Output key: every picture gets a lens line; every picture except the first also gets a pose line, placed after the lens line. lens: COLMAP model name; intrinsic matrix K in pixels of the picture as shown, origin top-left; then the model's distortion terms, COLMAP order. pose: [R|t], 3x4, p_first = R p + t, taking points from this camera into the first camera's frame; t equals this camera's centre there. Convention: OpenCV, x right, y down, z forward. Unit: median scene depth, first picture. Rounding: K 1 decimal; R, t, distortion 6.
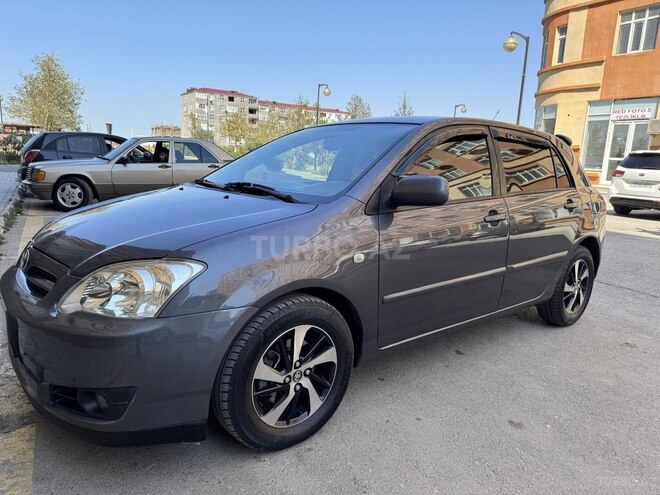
lens RADIAL K [[480.5, 0, 341.3], [0, 480.5, 242.0], [0, 0, 1]] dist [0.025665, -0.028347]
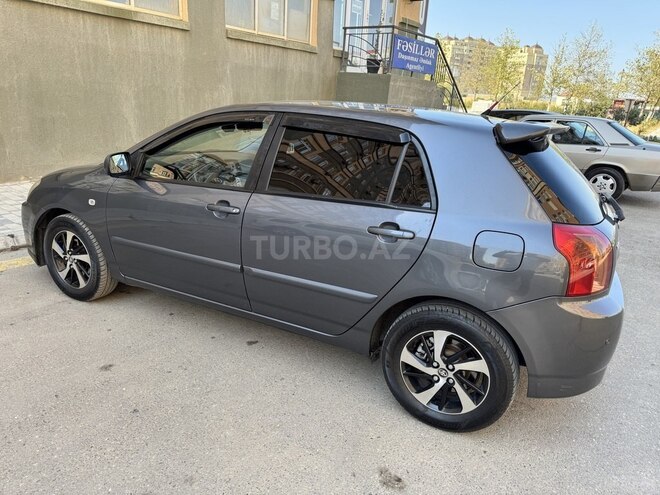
lens RADIAL K [[480.5, 0, 327.7], [0, 480.5, 249.5], [0, 0, 1]] dist [0.025665, -0.028347]
pose [[0.343621, 0.259240, -0.902618, 0.922551], [-0.200527, 0.959231, 0.199161, -0.148747], [0.917449, 0.112563, 0.381597, 0.610212]]
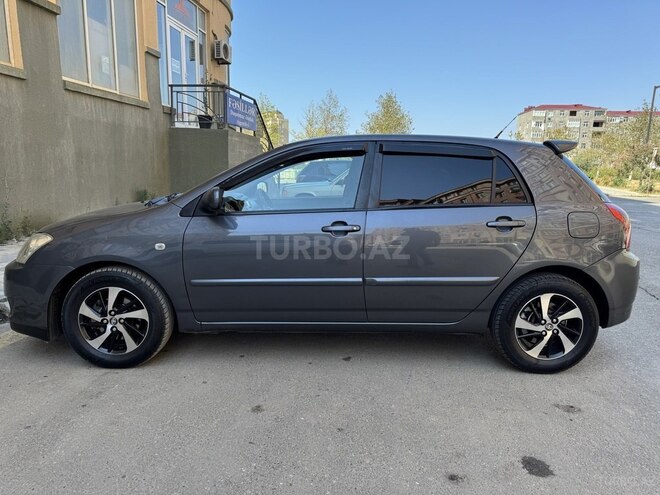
lens RADIAL K [[480.5, 0, 332.4], [0, 480.5, 246.5], [0, 0, 1]] dist [0.025665, -0.028347]
pose [[0.754370, 0.075273, -0.652119, 0.706473], [-0.096050, 0.995369, 0.003784, -0.010148], [0.649384, 0.059781, 0.758107, 0.154874]]
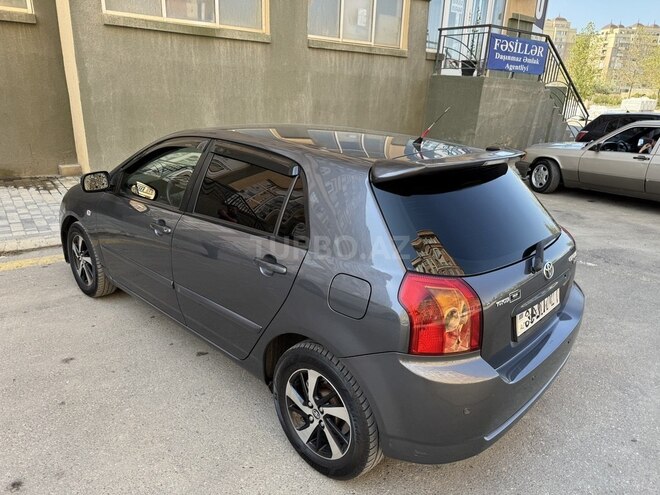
lens RADIAL K [[480.5, 0, 323.0], [0, 480.5, 251.7], [0, 0, 1]] dist [0.025665, -0.028347]
pose [[0.065724, 0.279468, -0.957903, 0.970442], [-0.203363, 0.943582, 0.261336, -0.247810], [0.976895, 0.177626, 0.118849, 0.893070]]
